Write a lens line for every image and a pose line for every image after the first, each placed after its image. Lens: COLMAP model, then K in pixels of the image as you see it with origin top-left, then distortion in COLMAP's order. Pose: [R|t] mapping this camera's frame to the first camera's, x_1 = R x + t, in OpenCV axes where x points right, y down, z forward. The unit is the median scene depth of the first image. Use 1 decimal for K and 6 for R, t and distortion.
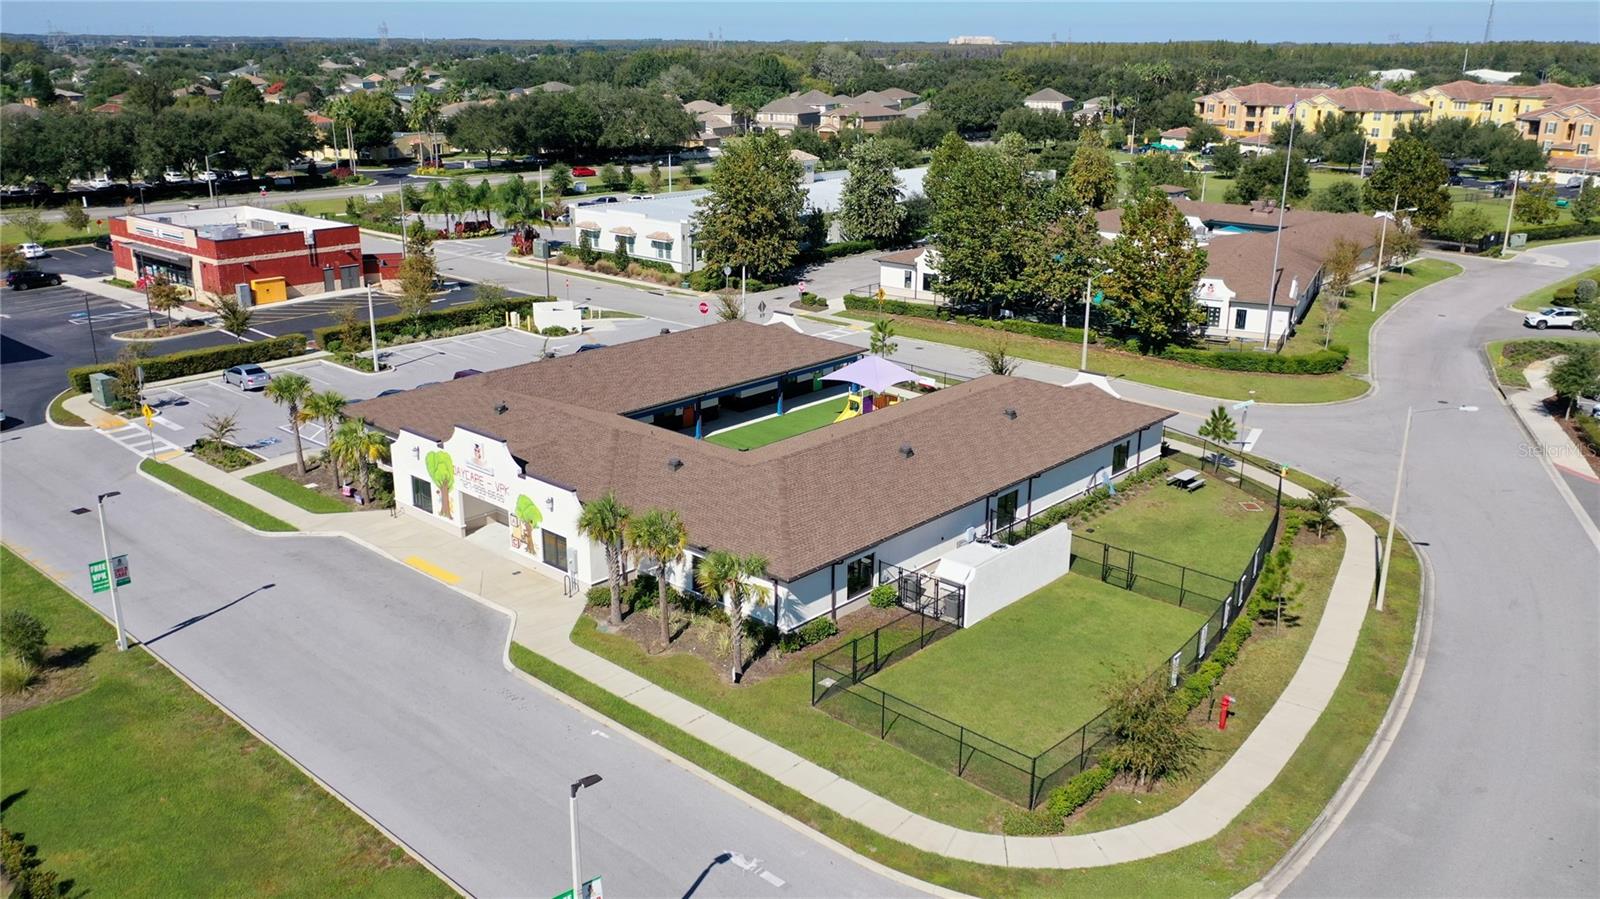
lens RADIAL K [[1282.6, 0, 794.9], [0, 1282.6, 452.7], [0, 0, 1]] dist [0.010444, 0.001356]
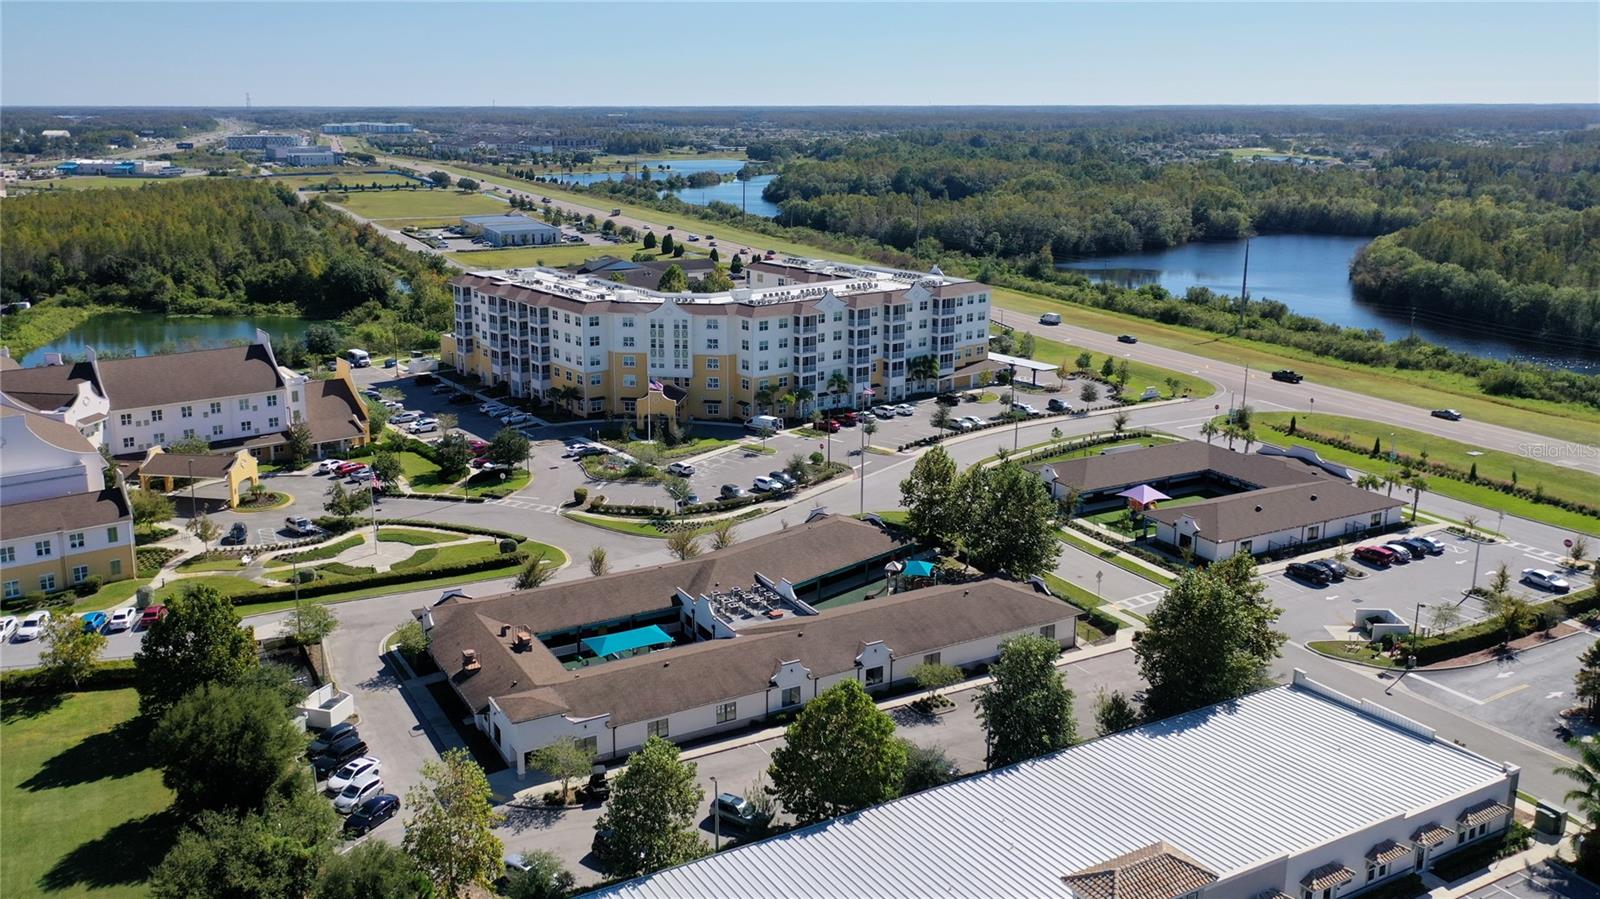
lens RADIAL K [[1282.9, 0, 745.9], [0, 1282.9, 448.3], [0, 0, 1]] dist [0.011364, -0.000074]
pose [[-0.937608, -0.094209, 0.334688, -0.026786], [0.103196, 0.843816, 0.526617, -1.540616], [-0.332027, 0.528299, -0.781446, 3.376355]]
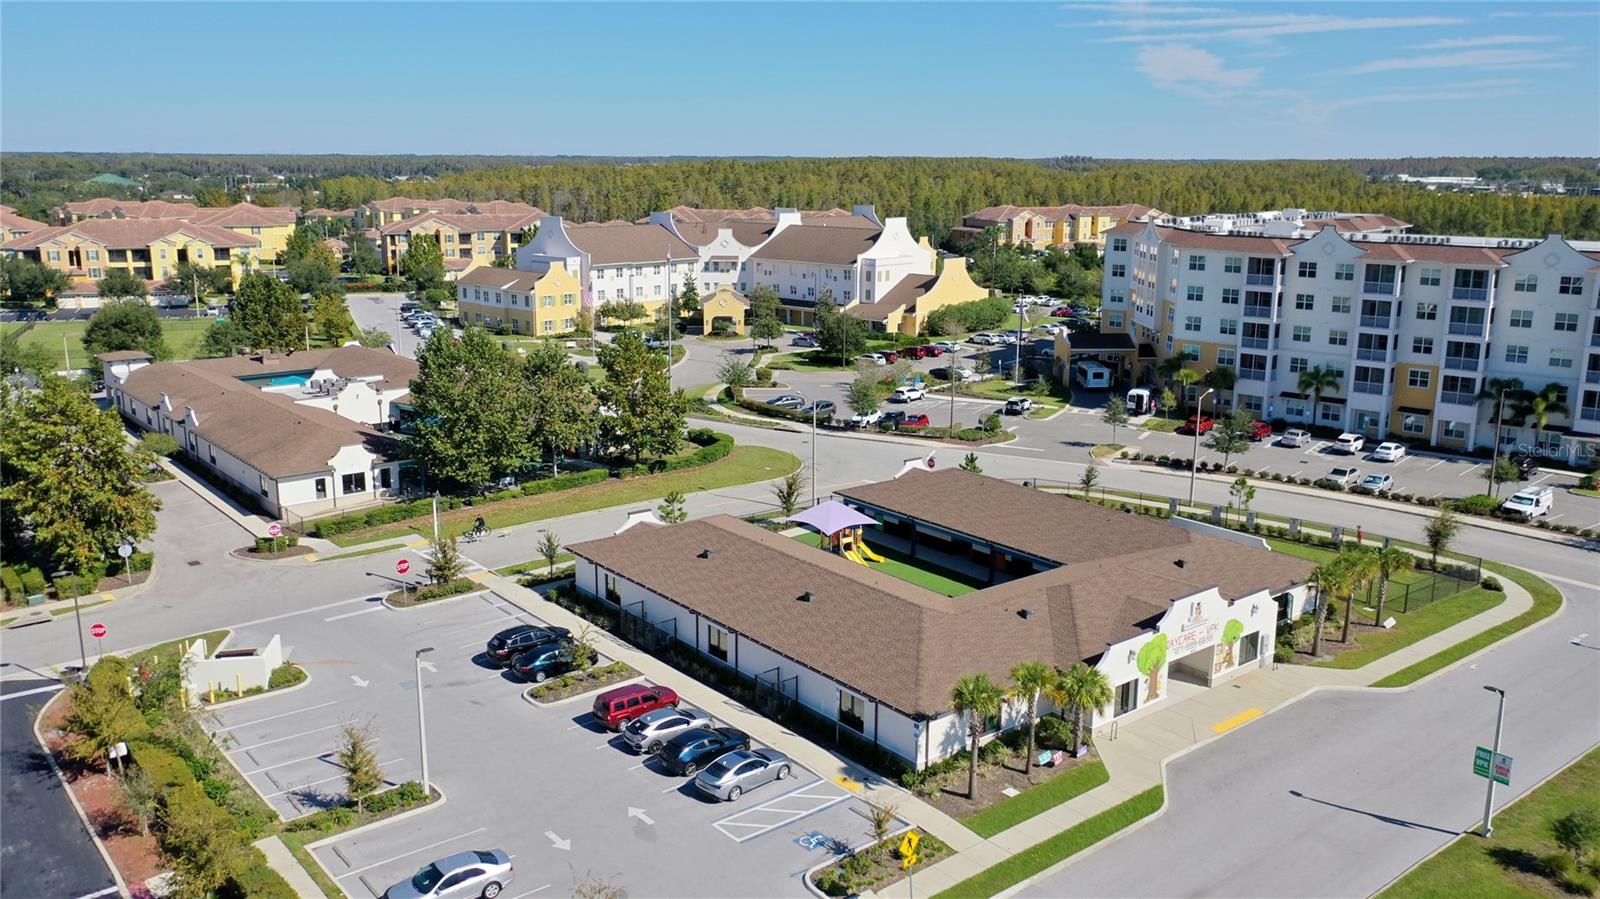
lens RADIAL K [[1273.4, 0, 800.0], [0, 1273.4, 449.5], [0, 0, 1]] dist [0.010028, 0.005028]
pose [[0.154440, -0.226113, 0.961780, -1.198140], [0.297602, 0.938895, 0.172944, -0.381716], [-0.942115, 0.259518, 0.212295, 0.950712]]
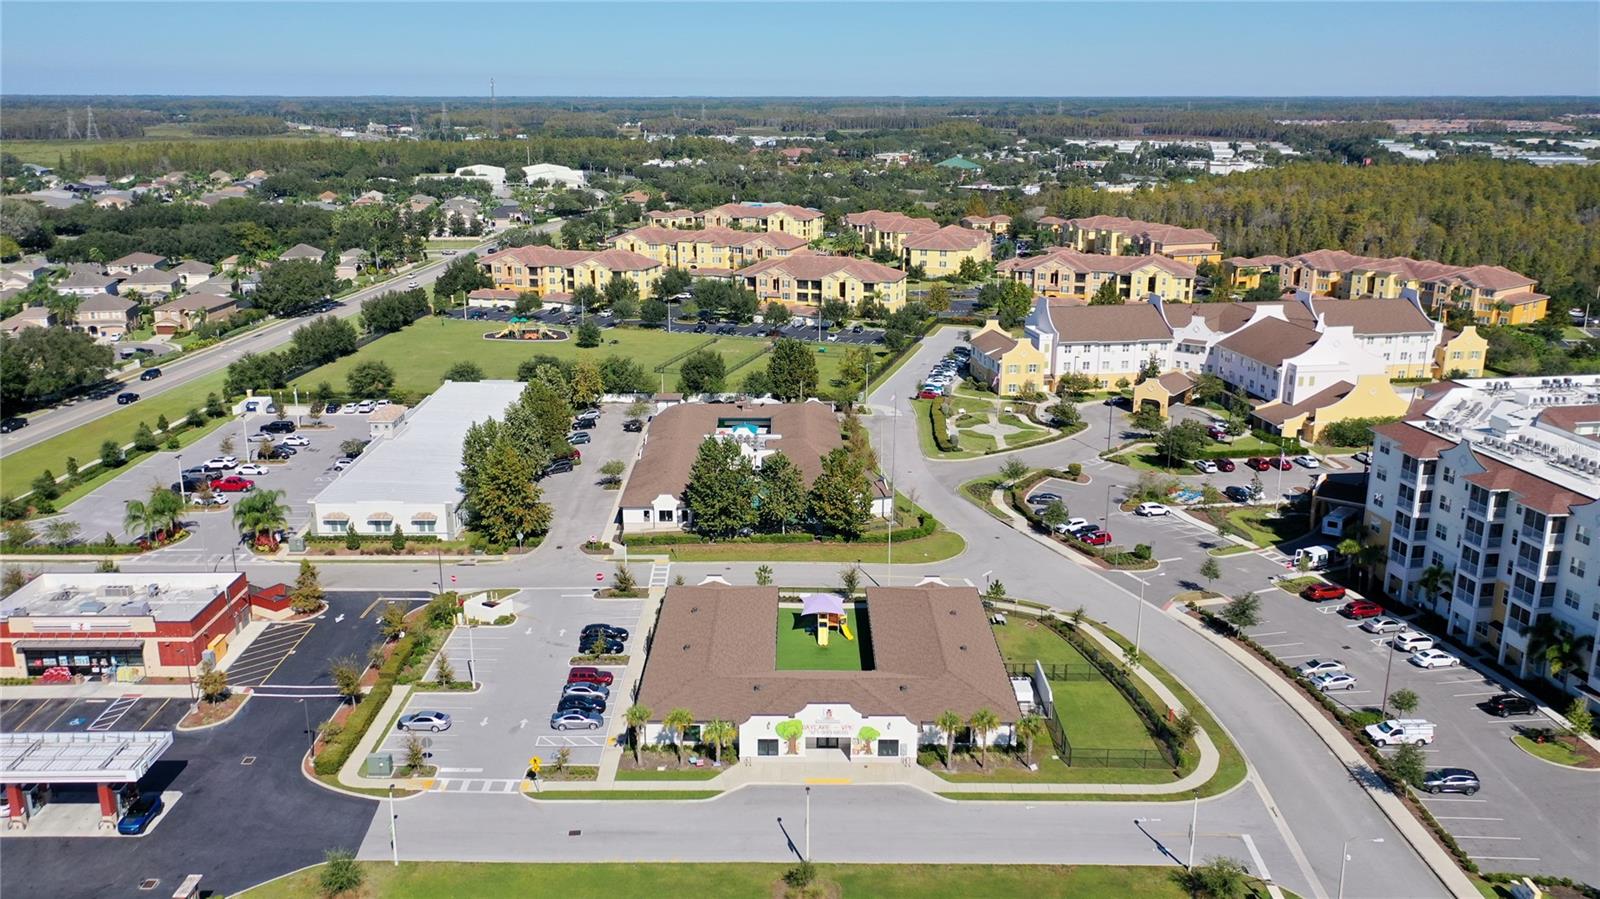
lens RADIAL K [[1282.6, 0, 794.9], [0, 1282.6, 452.7], [0, 0, 1]] dist [0.010444, 0.001356]
pose [[0.741812, -0.186492, 0.644155, -1.298392], [0.208019, 0.977164, 0.043348, -0.425210], [-0.637529, 0.101840, 0.763666, -0.416524]]
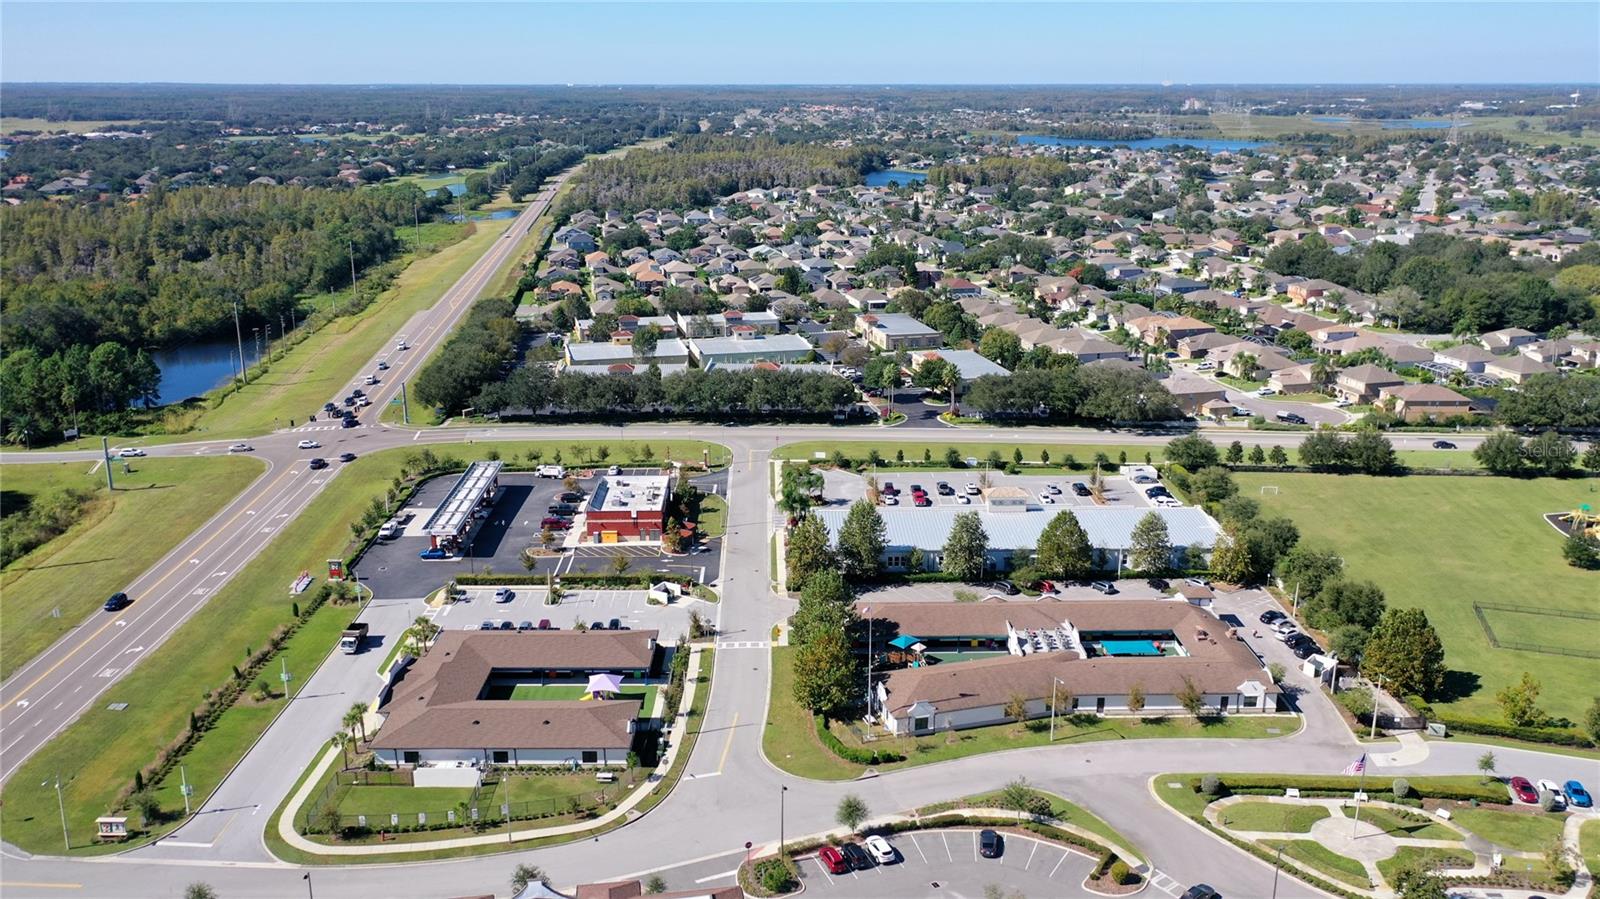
lens RADIAL K [[1282.6, 0, 794.9], [0, 1282.6, 452.7], [0, 0, 1]] dist [0.010444, 0.001356]
pose [[0.674817, 0.200699, -0.710170, 2.154213], [-0.219572, 0.973332, 0.066430, -0.808072], [0.704564, 0.111105, 0.700889, -0.432028]]
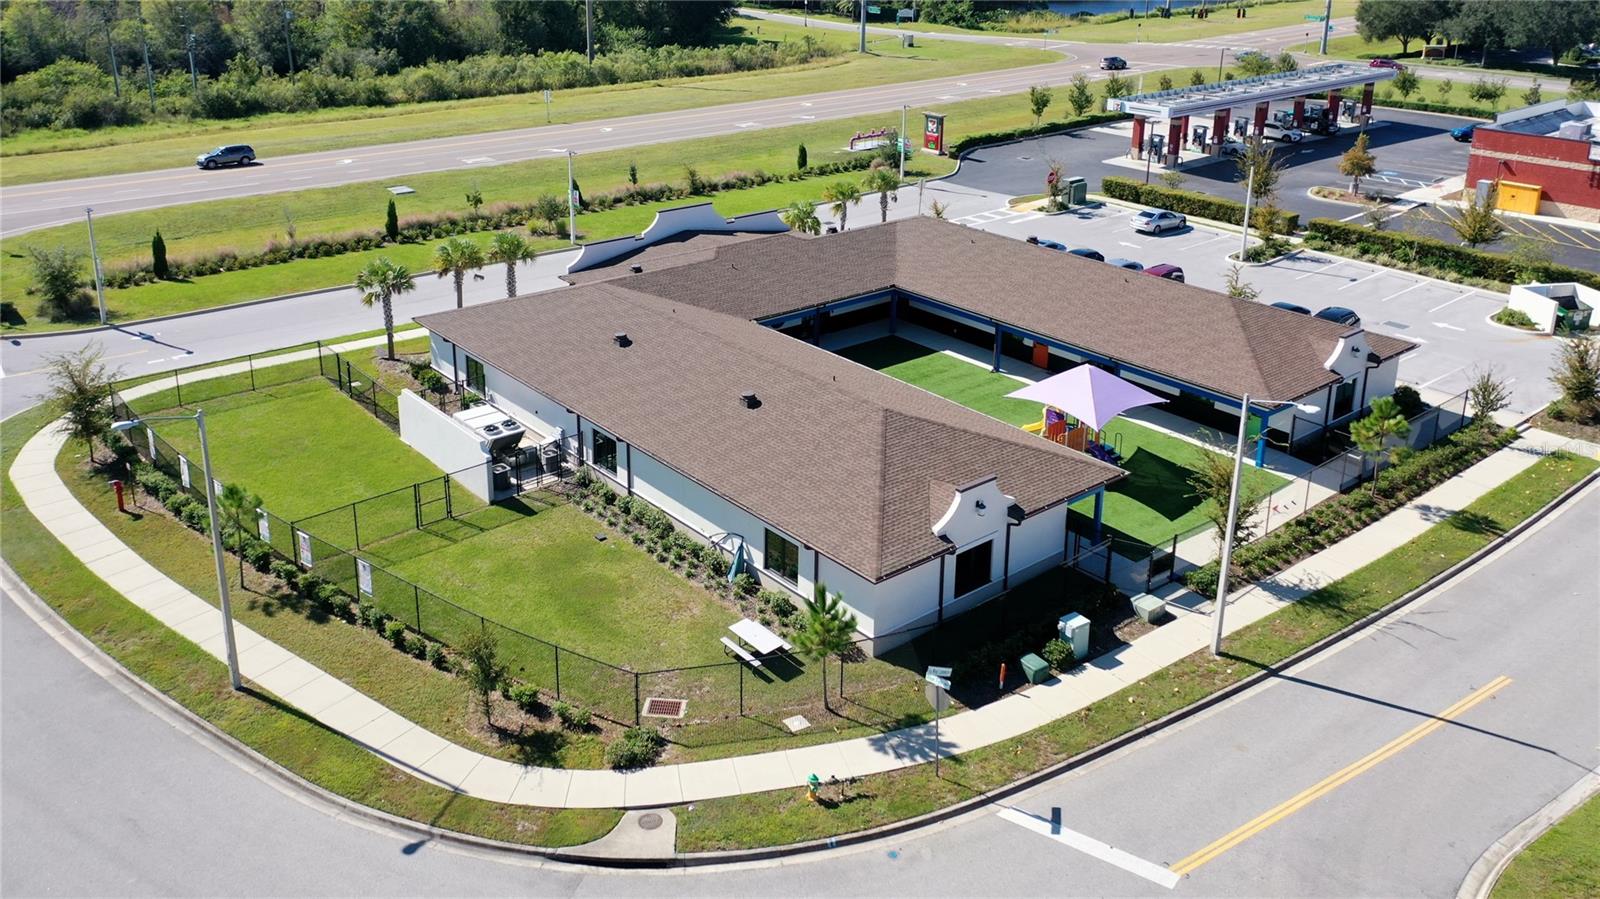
lens RADIAL K [[1250.0, 0, 774.8], [0, 1250.0, 449.1], [0, 0, 1]] dist [-0.005673, -0.004212]
pose [[-0.140574, 0.395752, -0.907535, 0.832481], [-0.312409, 0.852076, 0.419960, -0.311729], [0.939489, 0.342558, 0.003857, 1.044185]]
